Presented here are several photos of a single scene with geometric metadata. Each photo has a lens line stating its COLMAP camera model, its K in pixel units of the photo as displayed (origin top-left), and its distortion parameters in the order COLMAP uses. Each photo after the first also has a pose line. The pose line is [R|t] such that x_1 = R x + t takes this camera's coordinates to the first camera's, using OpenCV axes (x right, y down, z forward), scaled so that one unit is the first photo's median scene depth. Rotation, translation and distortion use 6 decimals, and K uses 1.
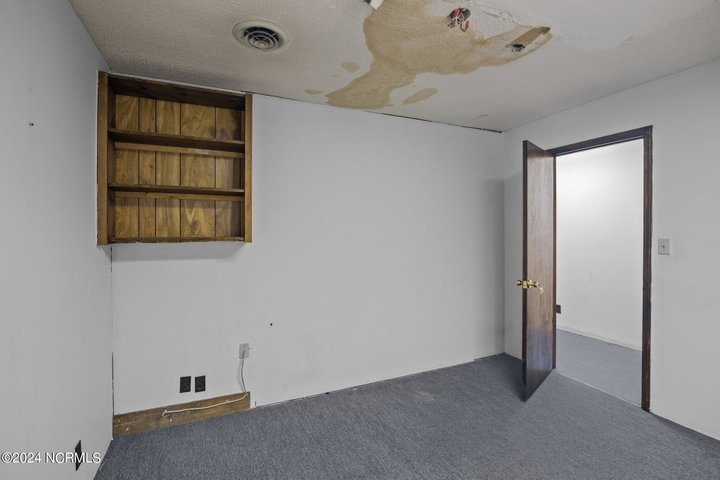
lens RADIAL K [[331.1, 0, 359.9], [0, 331.1, 235.8], [0, 0, 1]] dist [-0.019010, 0.000925]
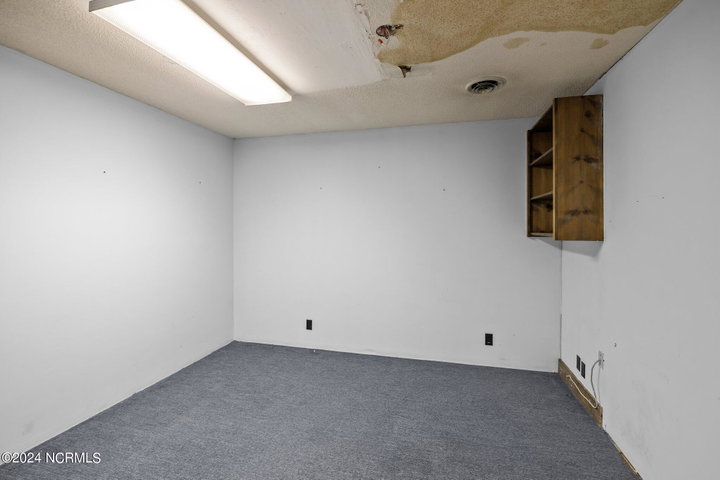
lens RADIAL K [[331.1, 0, 359.8], [0, 331.1, 235.7], [0, 0, 1]] dist [-0.019010, 0.000925]
pose [[-0.627063, 0.025069, -0.778565, 0.891280], [-0.005666, 0.999309, 0.036740, -0.030790], [0.778948, 0.027450, -0.626487, 1.196827]]
